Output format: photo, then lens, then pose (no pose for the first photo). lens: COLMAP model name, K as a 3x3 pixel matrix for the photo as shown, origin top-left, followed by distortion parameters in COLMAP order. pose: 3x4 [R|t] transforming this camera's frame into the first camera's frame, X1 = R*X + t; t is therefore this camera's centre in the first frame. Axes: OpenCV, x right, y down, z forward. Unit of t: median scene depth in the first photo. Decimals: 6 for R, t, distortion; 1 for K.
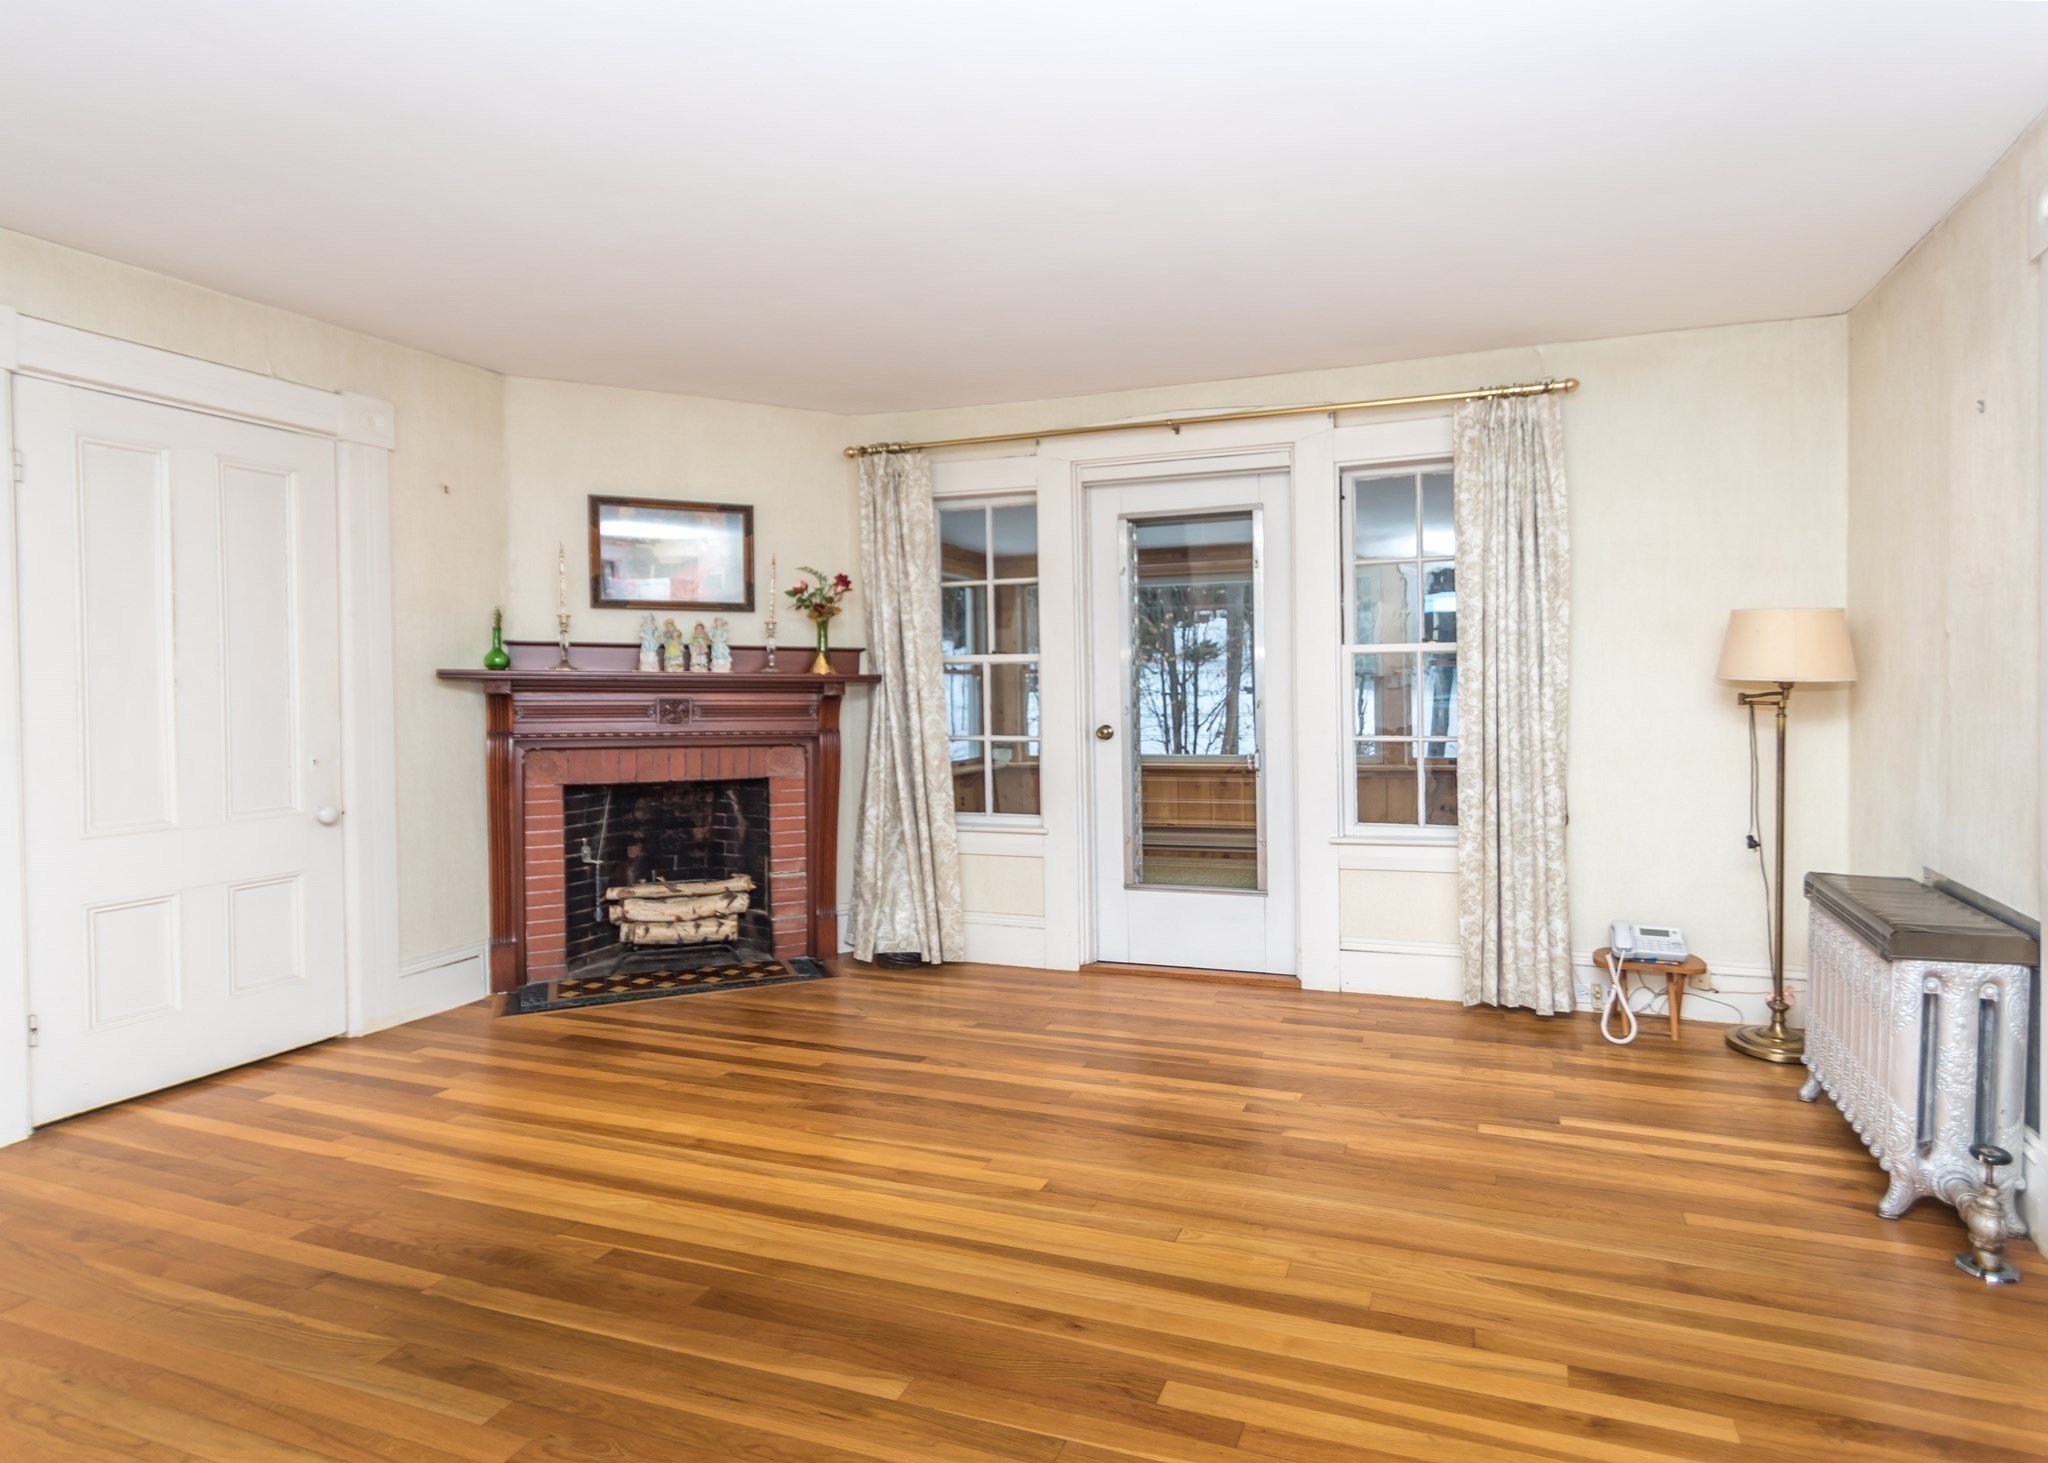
lens RADIAL K [[1018.1, 0, 1098.0], [0, 1018.1, 728.9], [0, 0, 1]] dist [0.000901, -0.000301]
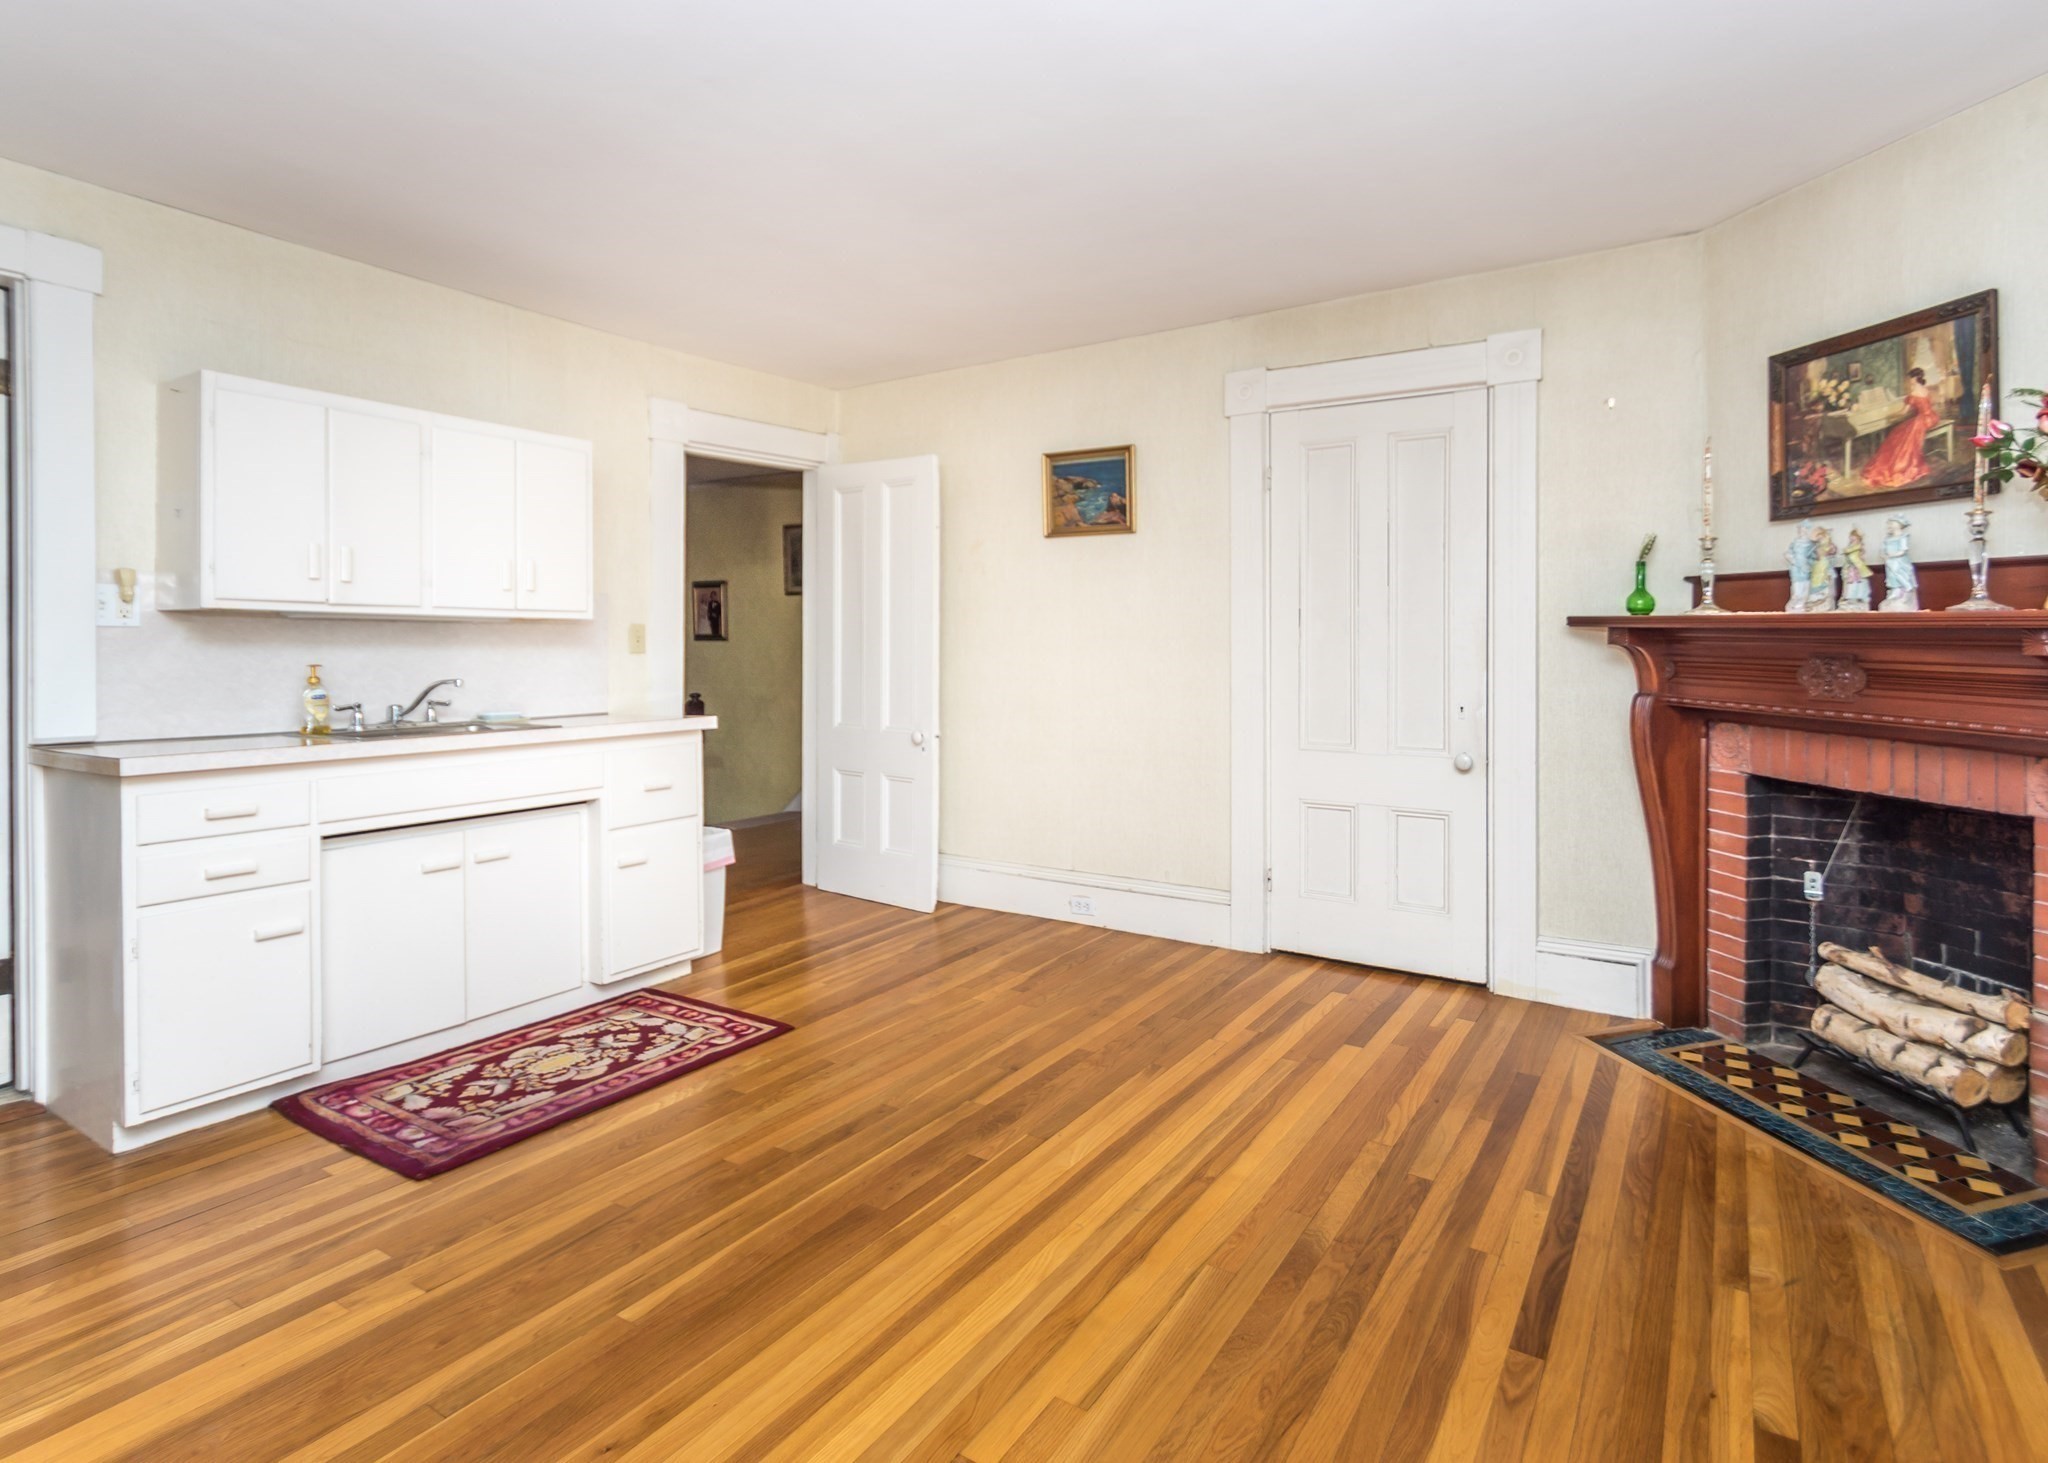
lens RADIAL K [[1059.5, 0, 1025.8], [0, 1059.5, 688.3], [0, 0, 1]] dist [-0.002008, -0.001198]
pose [[-0.202841, 0.047060, -0.978080, 0.364029], [-0.045541, 0.997310, 0.057430, -0.029554], [0.978152, 0.056192, -0.200152, 0.781608]]
